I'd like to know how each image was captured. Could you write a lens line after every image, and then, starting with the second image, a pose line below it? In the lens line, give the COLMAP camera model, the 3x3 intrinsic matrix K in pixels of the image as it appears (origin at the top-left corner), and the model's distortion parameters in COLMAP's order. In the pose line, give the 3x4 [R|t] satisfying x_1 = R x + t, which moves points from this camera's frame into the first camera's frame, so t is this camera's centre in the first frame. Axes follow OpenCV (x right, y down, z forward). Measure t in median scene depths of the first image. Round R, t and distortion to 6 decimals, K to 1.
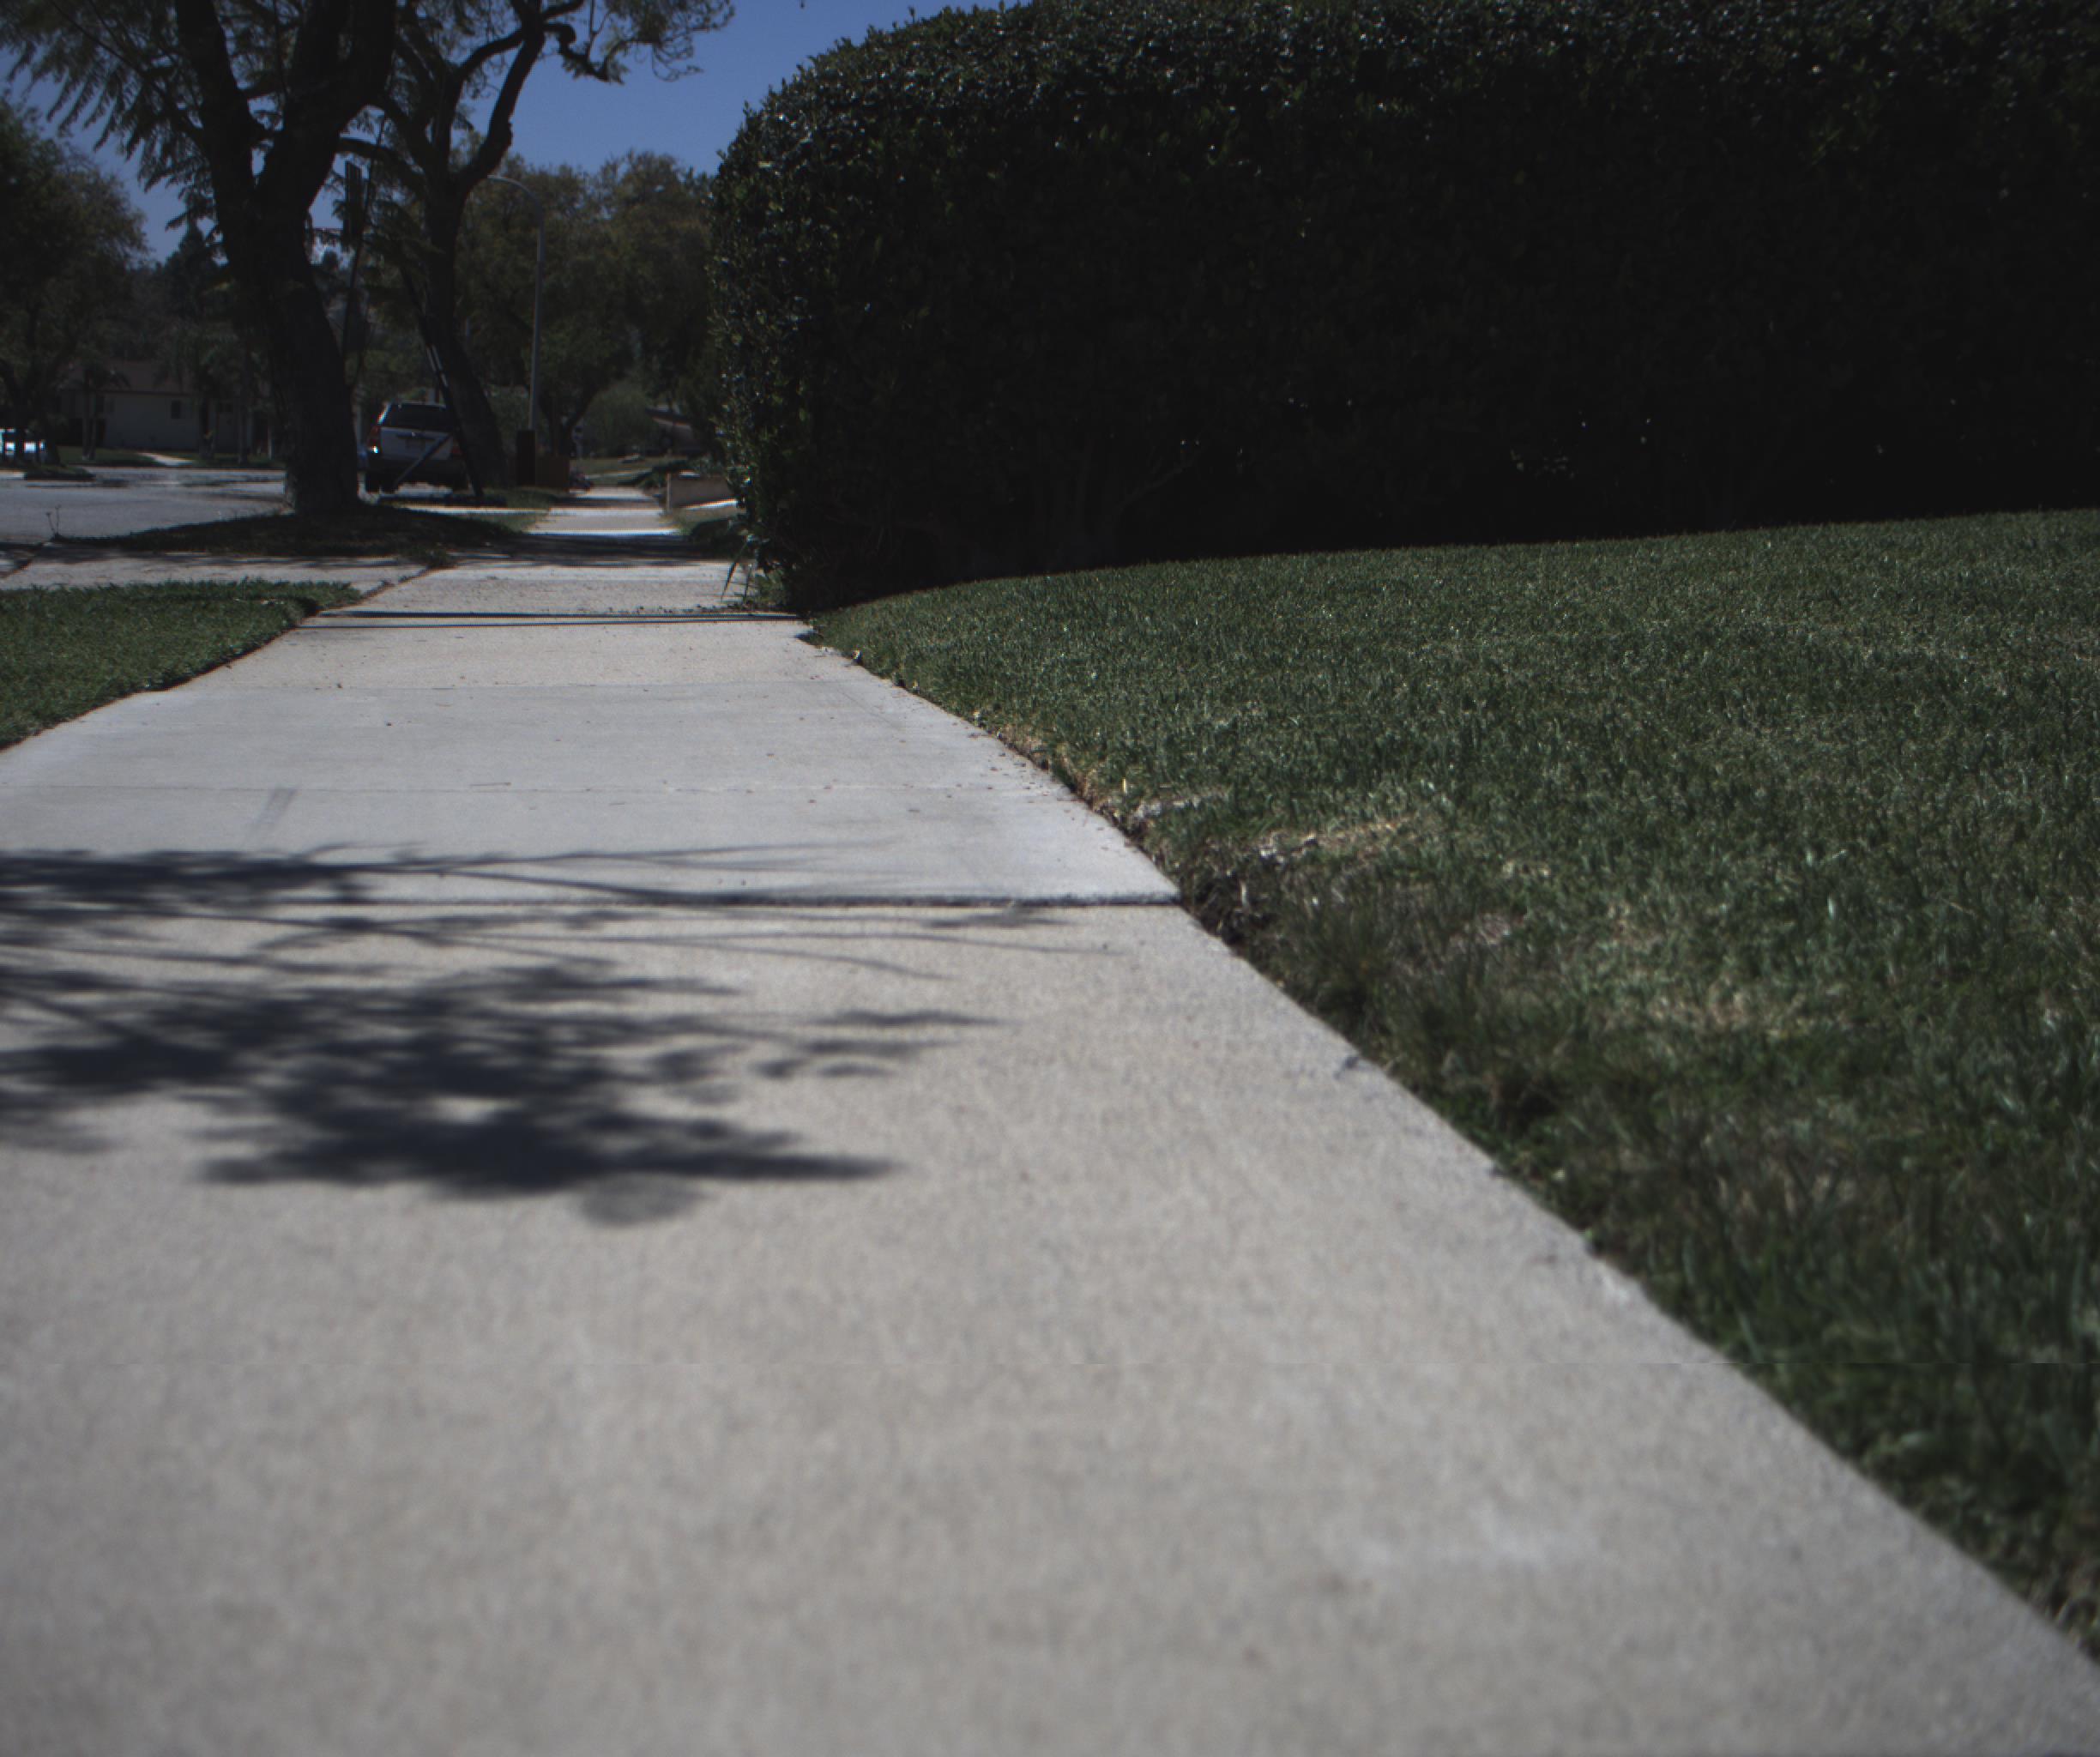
lens RADIAL K [[3971.9, 0, 1050.0], [0, 3971.9, 878.5], [0, 0, 1]] dist [-0.186502, 0.918208]
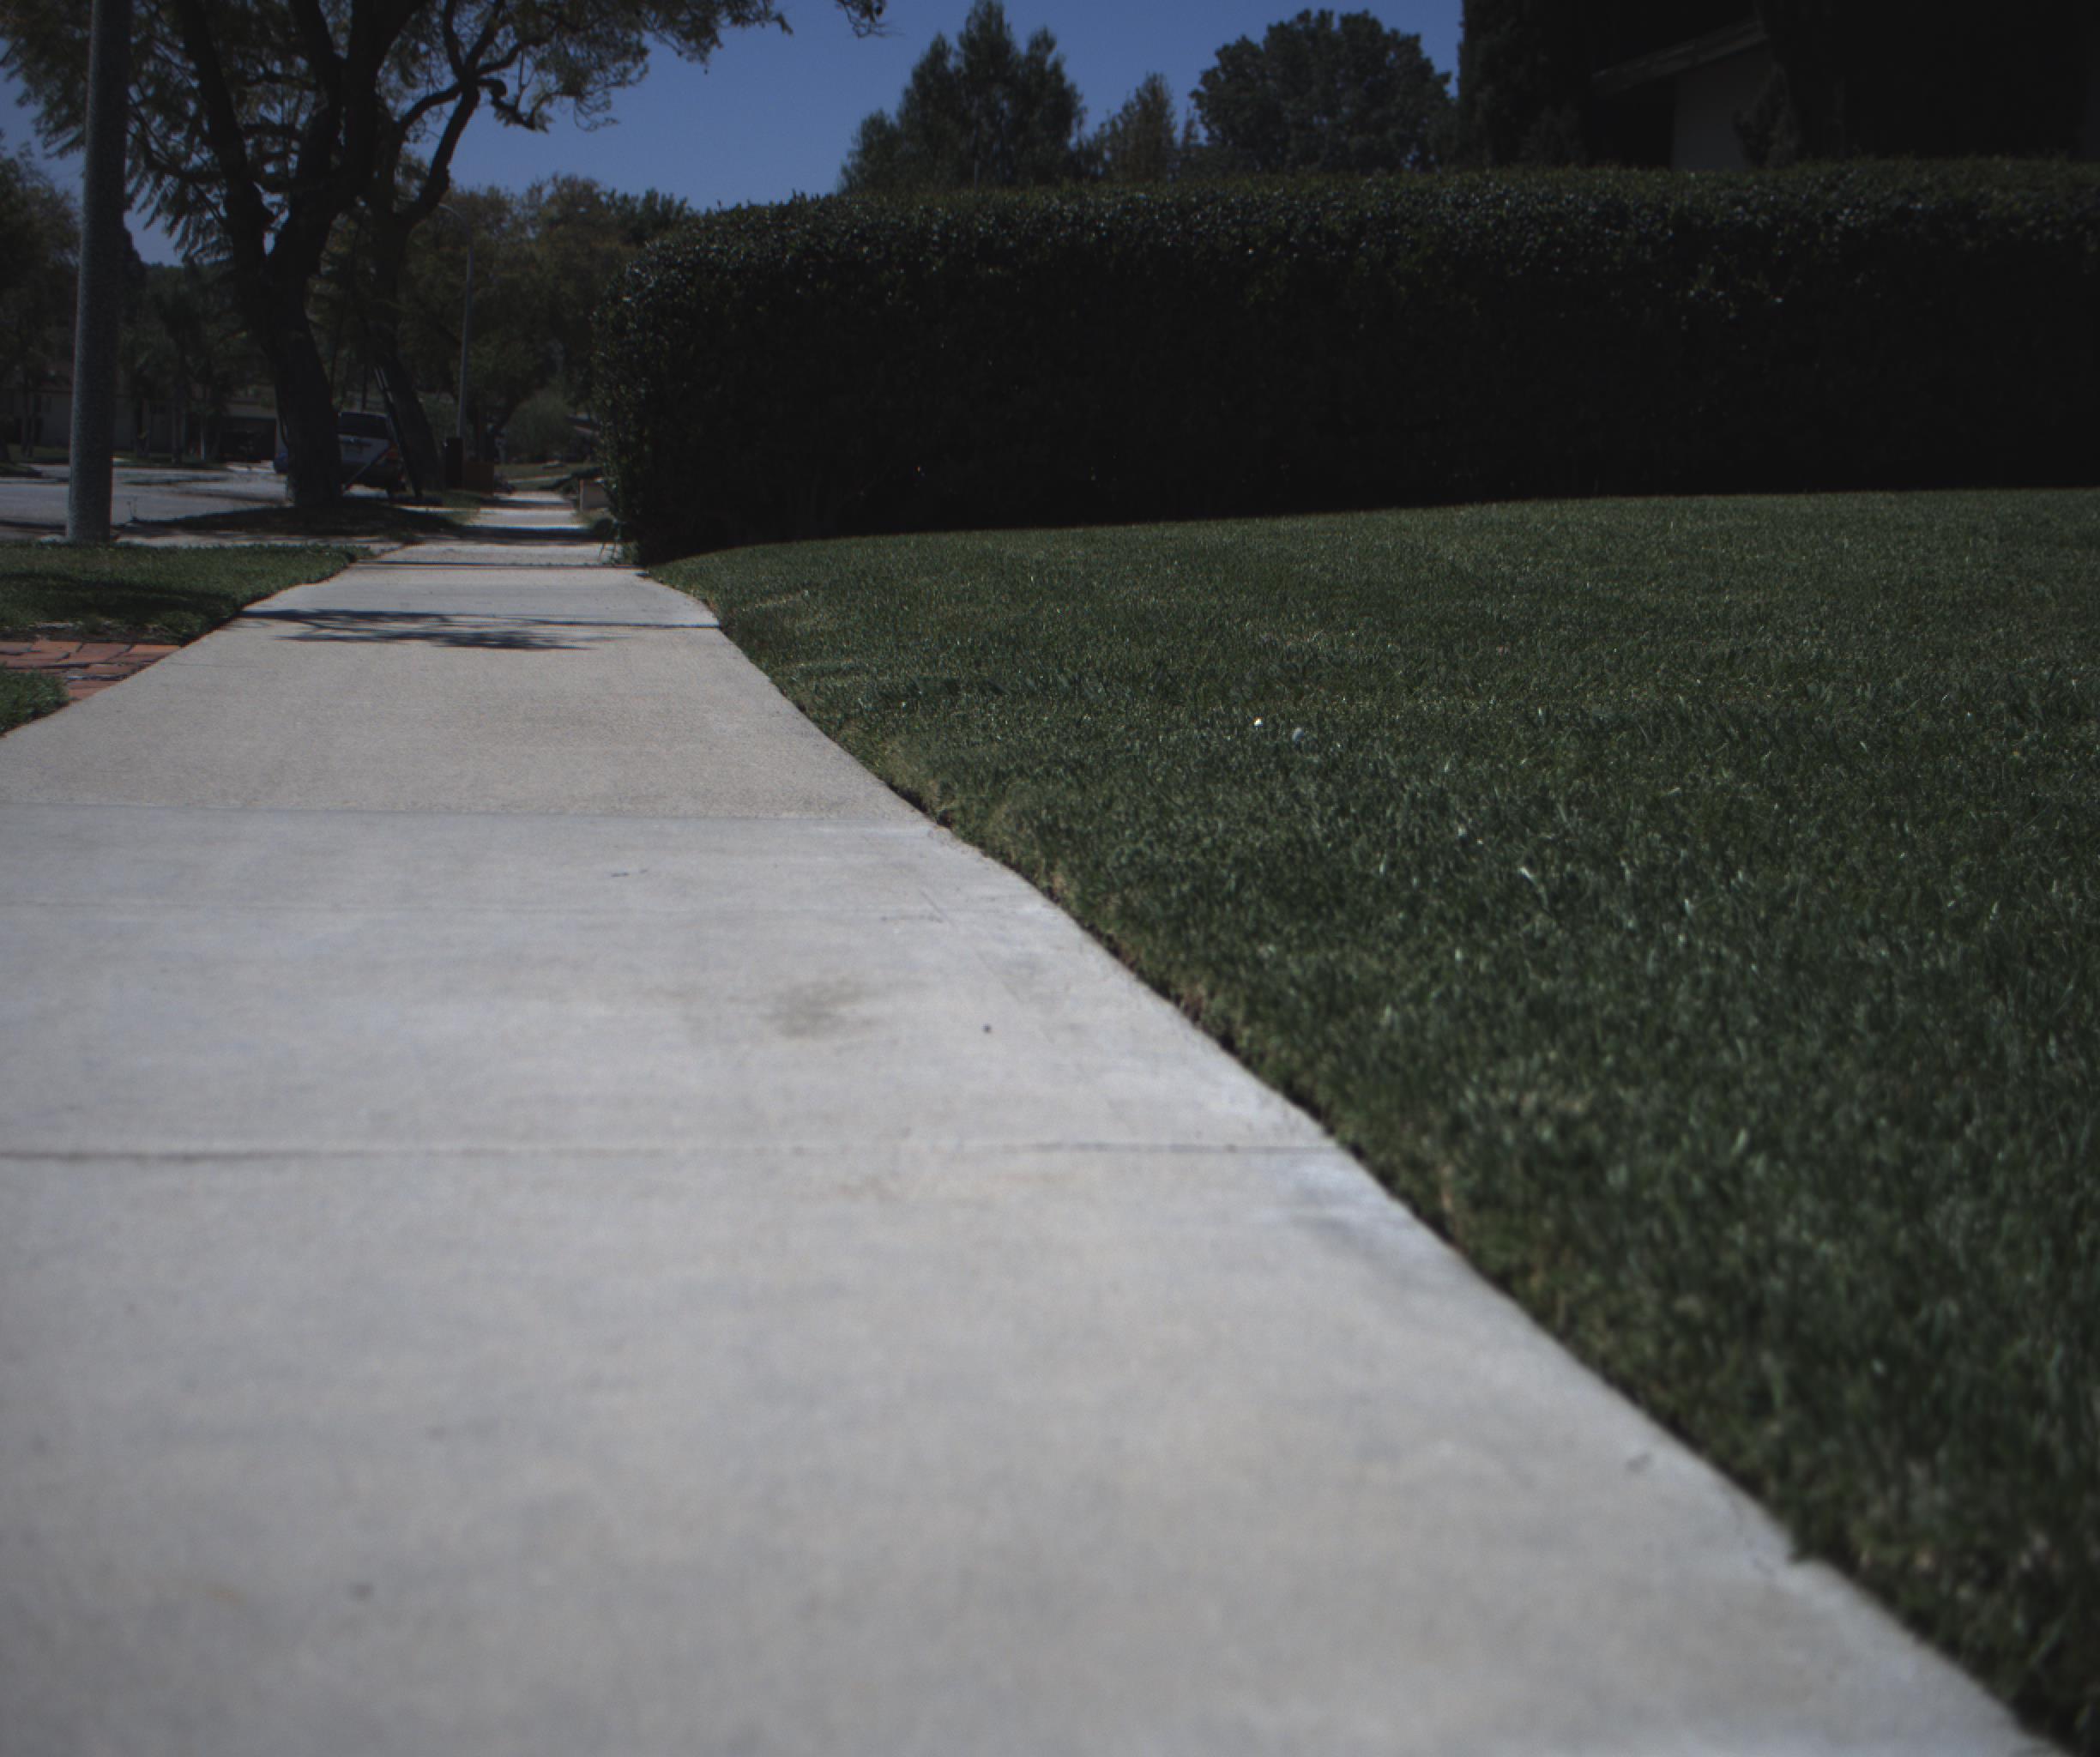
lens RADIAL K [[3971.9, 0, 1050.0], [0, 3971.9, 878.5], [0, 0, 1]] dist [-0.186502, 0.918208]
pose [[0.999689, 0.013455, 0.021020, 0.014031], [-0.013392, 0.999905, -0.003131, 0.012732], [-0.021060, 0.002849, 0.999774, -0.126553]]
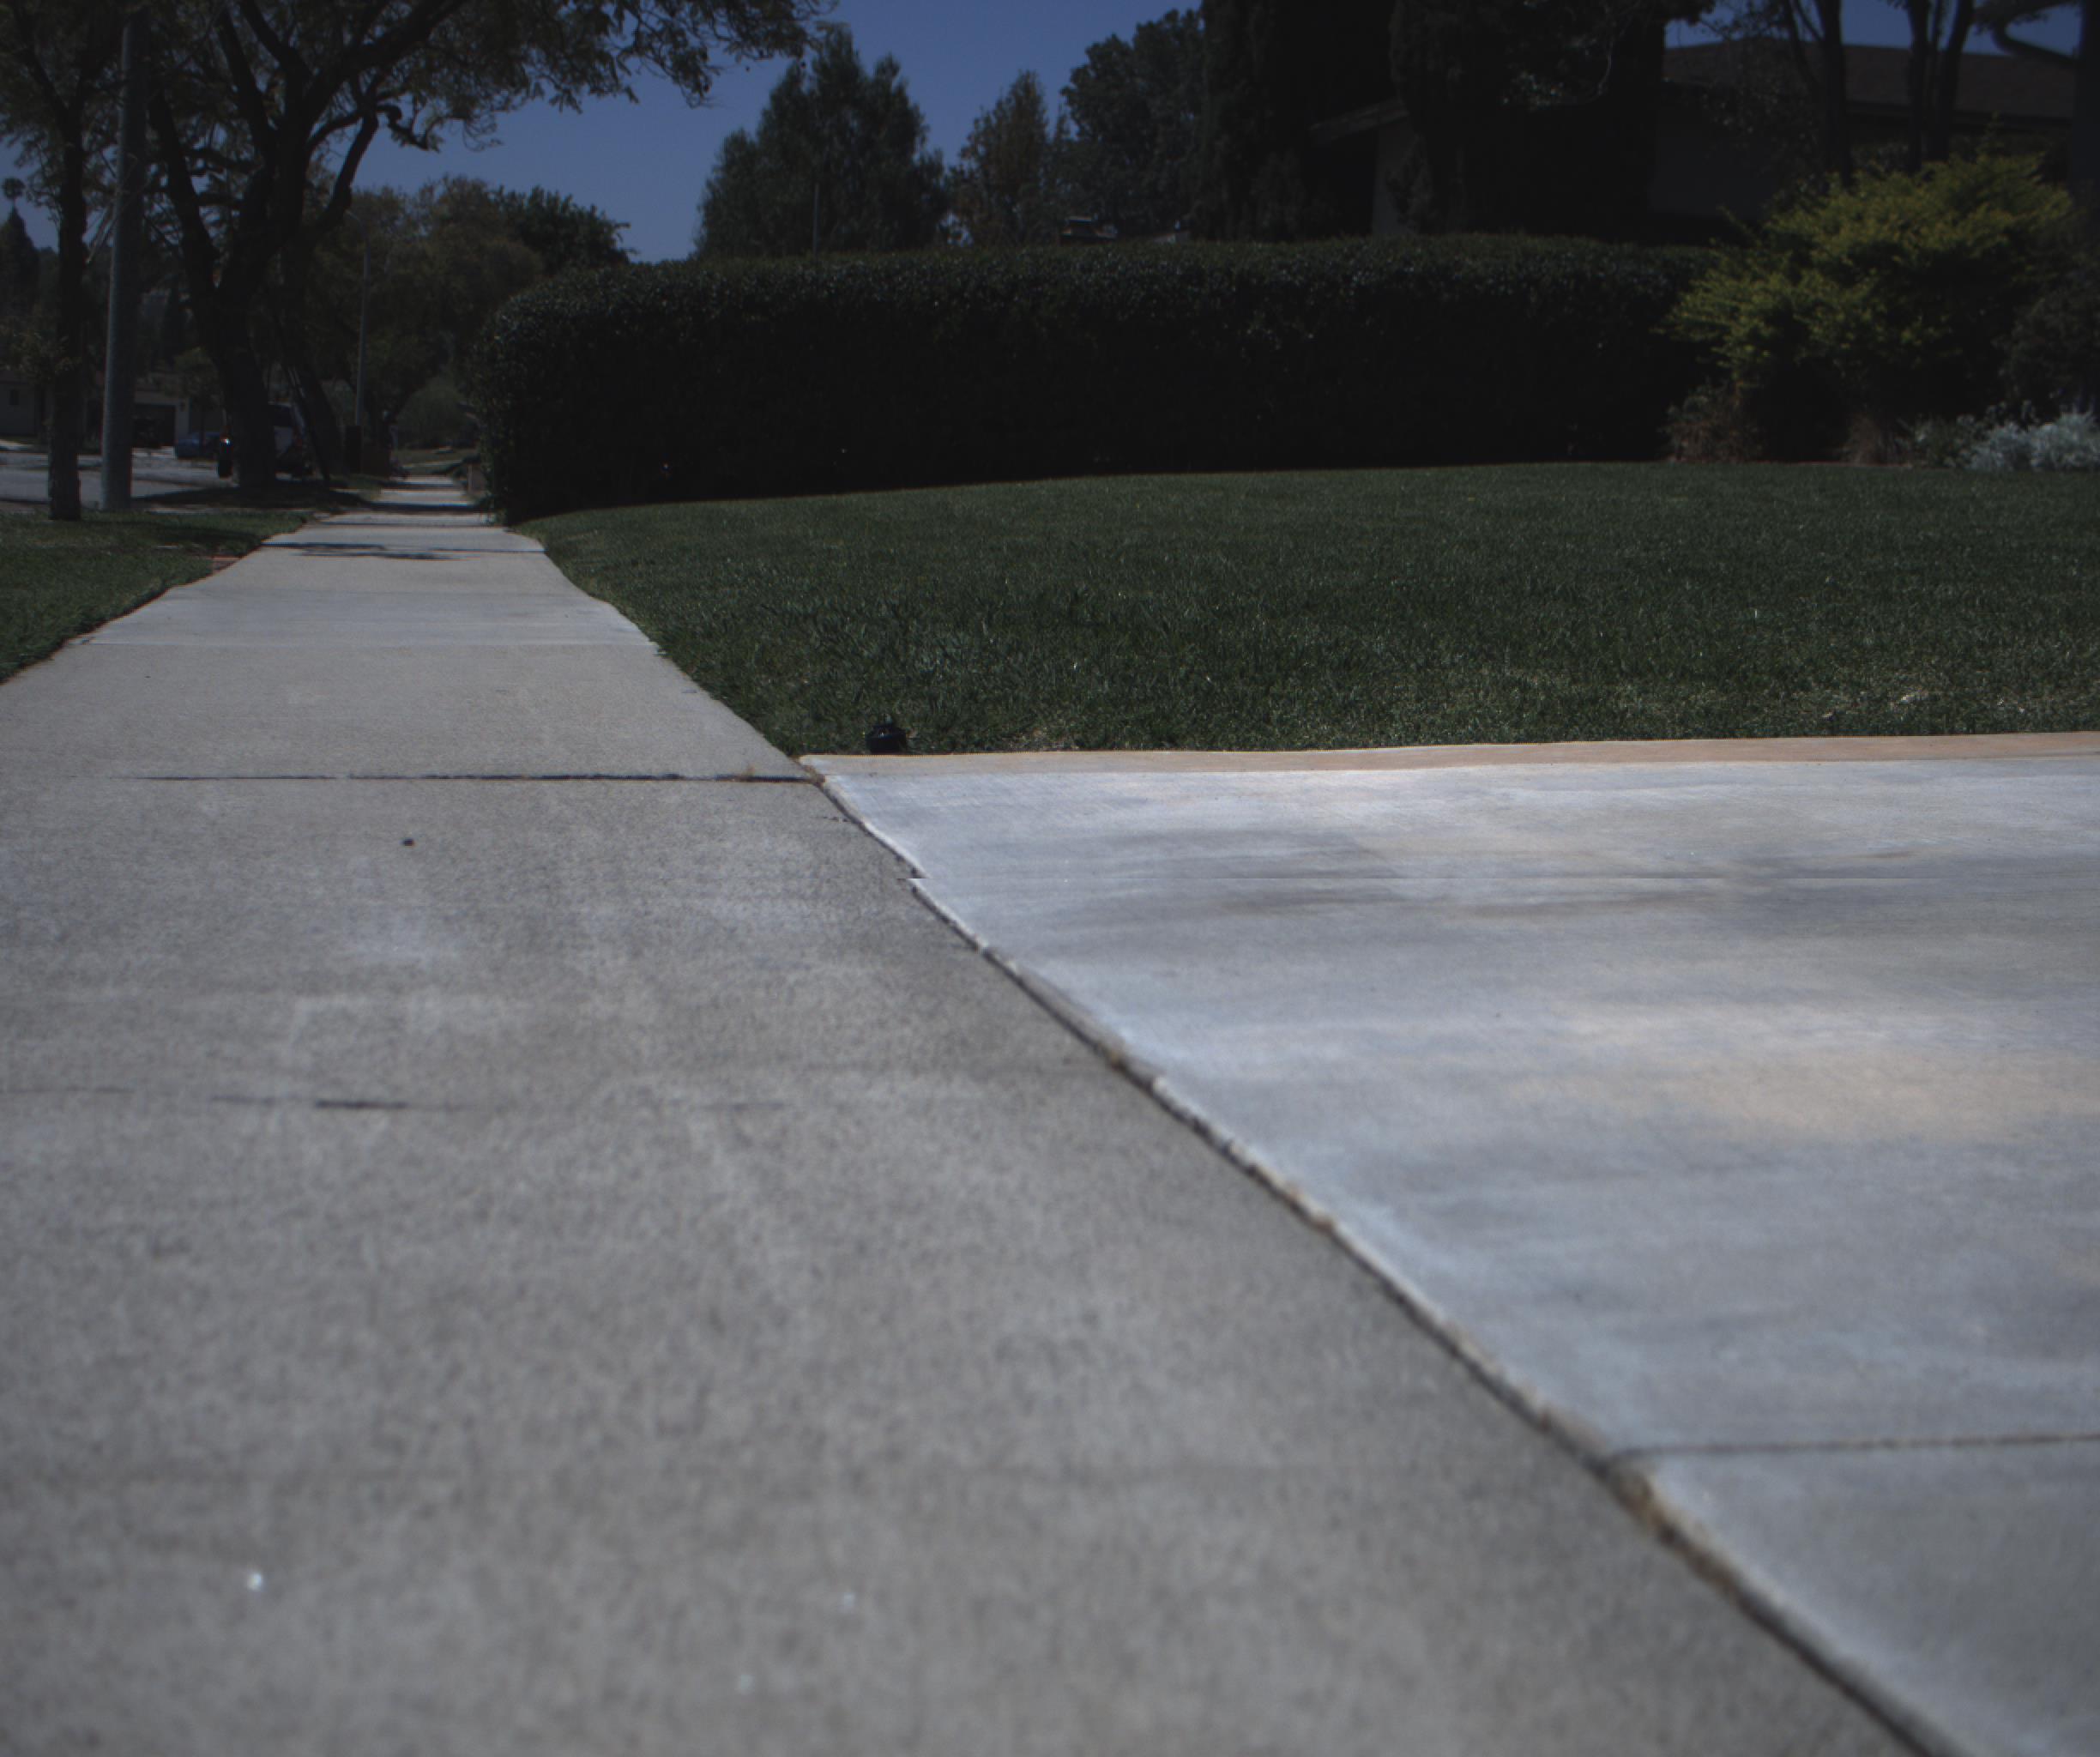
lens RADIAL K [[3971.9, 0, 1050.0], [0, 3971.9, 878.5], [0, 0, 1]] dist [-0.186502, 0.918208]
pose [[0.998814, 0.009974, 0.047664, 0.027875], [-0.010011, 0.999950, 0.000534, 0.026138], [-0.047657, -0.001011, 0.998863, -0.258434]]
